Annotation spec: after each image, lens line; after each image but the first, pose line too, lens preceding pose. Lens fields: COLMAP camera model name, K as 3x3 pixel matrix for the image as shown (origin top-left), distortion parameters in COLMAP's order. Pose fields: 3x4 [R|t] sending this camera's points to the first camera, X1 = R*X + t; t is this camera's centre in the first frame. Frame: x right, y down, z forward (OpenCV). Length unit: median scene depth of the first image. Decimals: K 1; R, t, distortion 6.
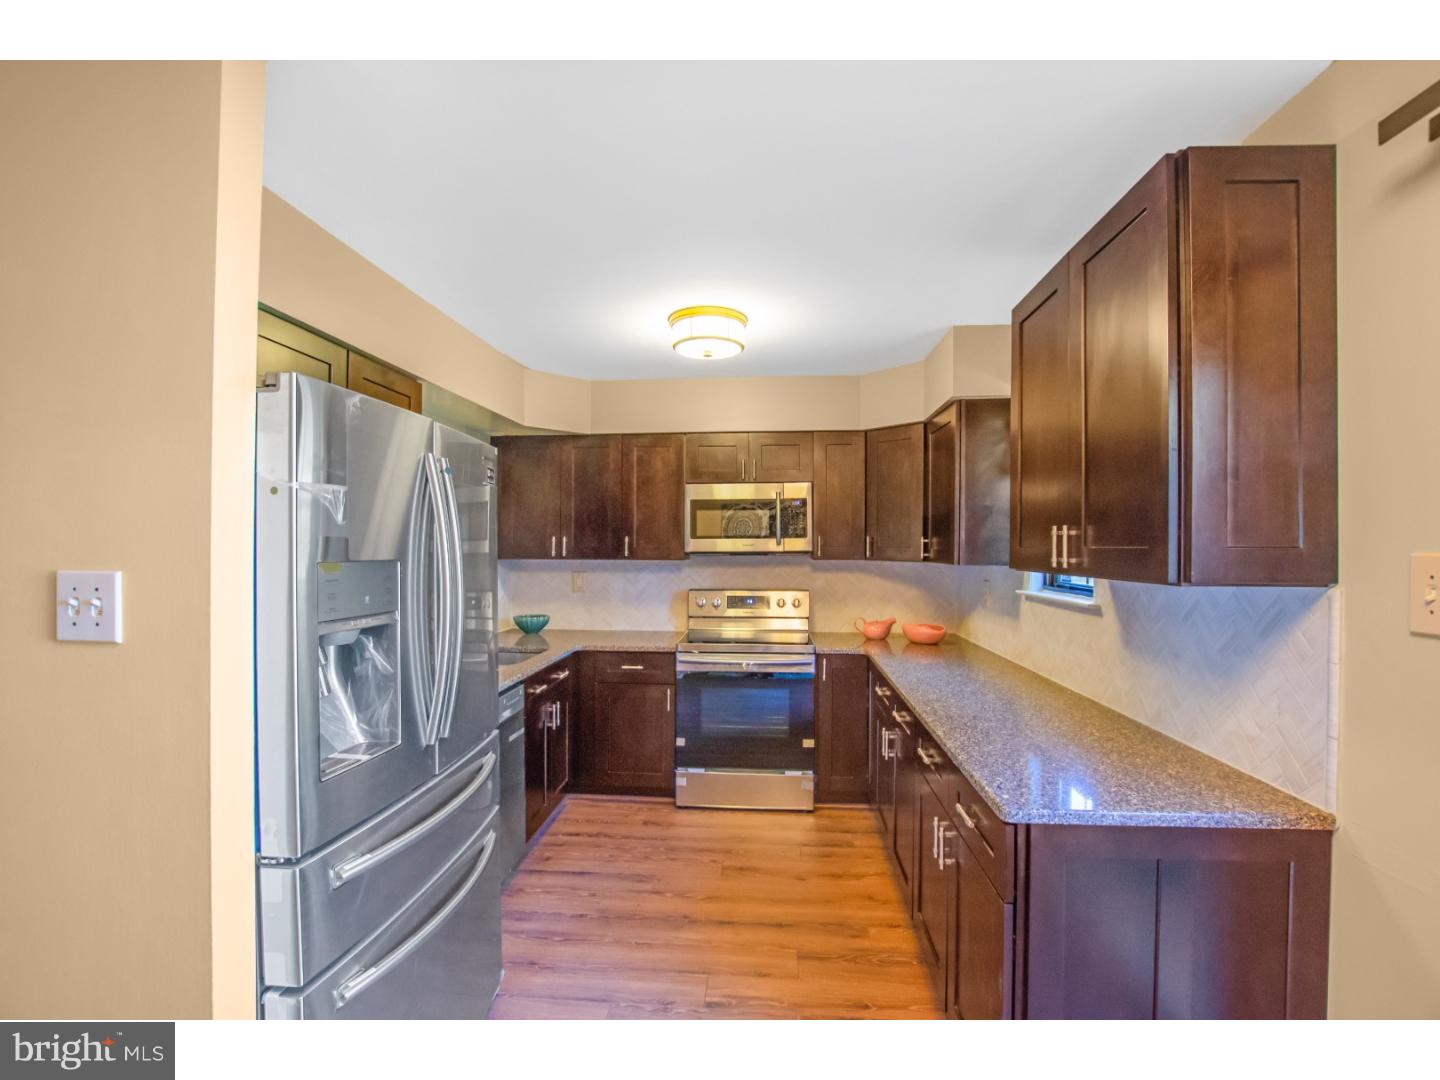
lens RADIAL K [[637.9, 0, 722.2], [0, 637.9, 545.7], [0, 0, 1]] dist [-0.040334, 0.007075]
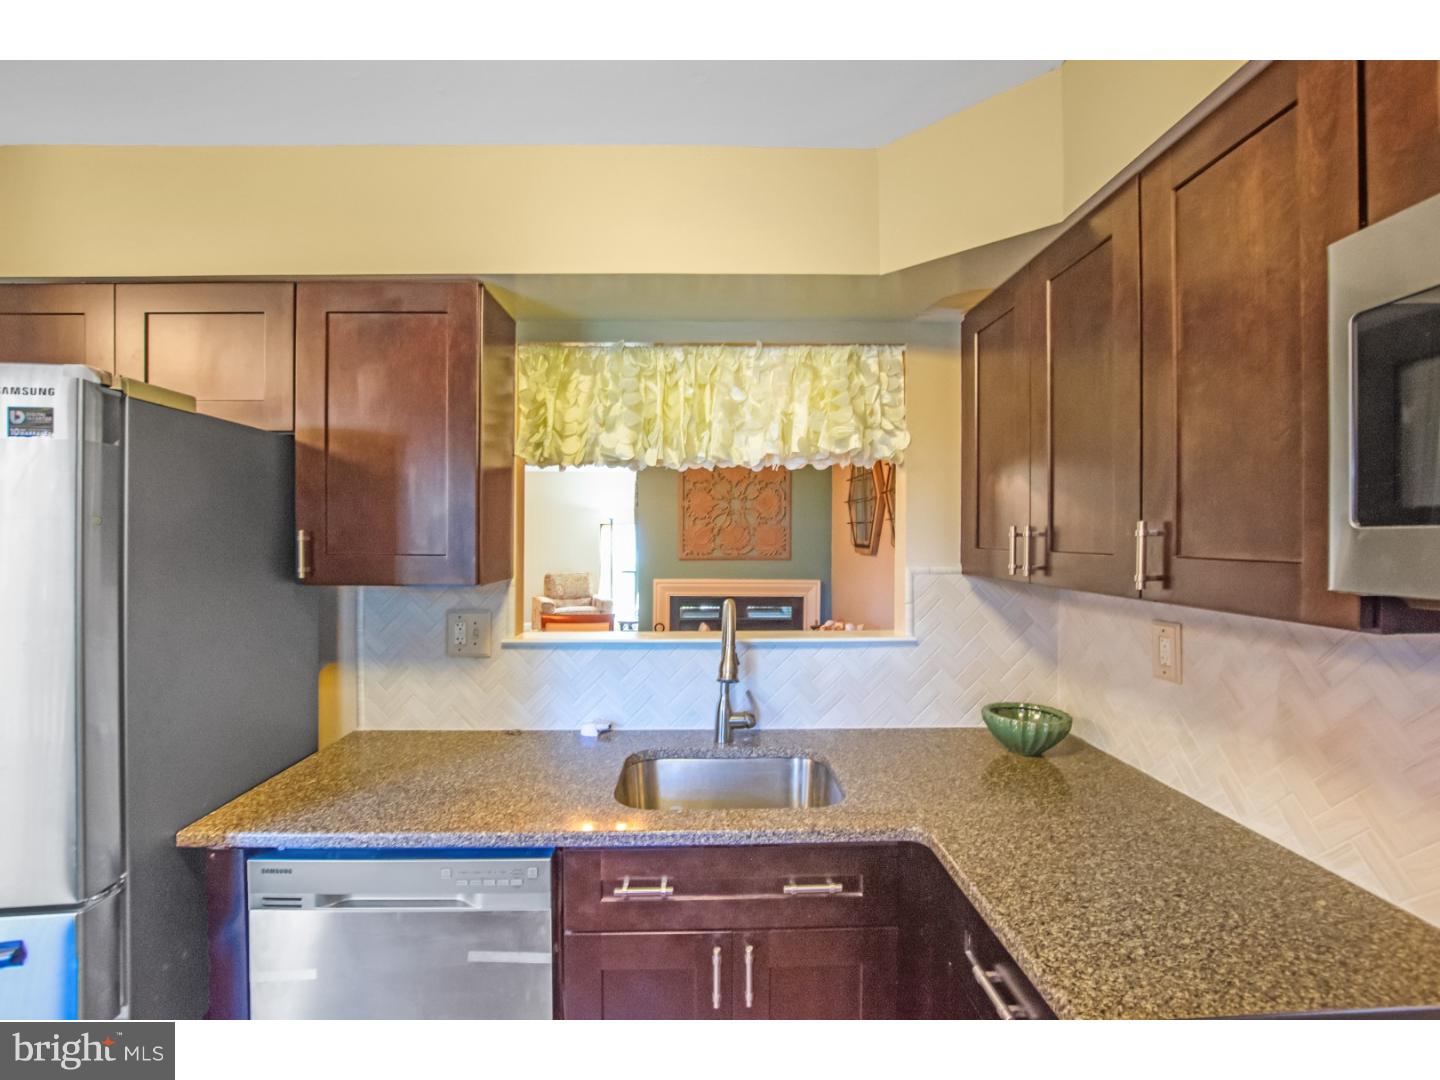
lens RADIAL K [[637.9, 0, 717.1], [0, 637.9, 536.3], [0, 0, 1]] dist [-0.040334, 0.007075]
pose [[0.109218, 0.001991, -0.994016, 0.097059], [-0.001430, 0.999997, 0.001846, -0.007740], [0.994017, 0.001219, 0.109220, 0.714046]]
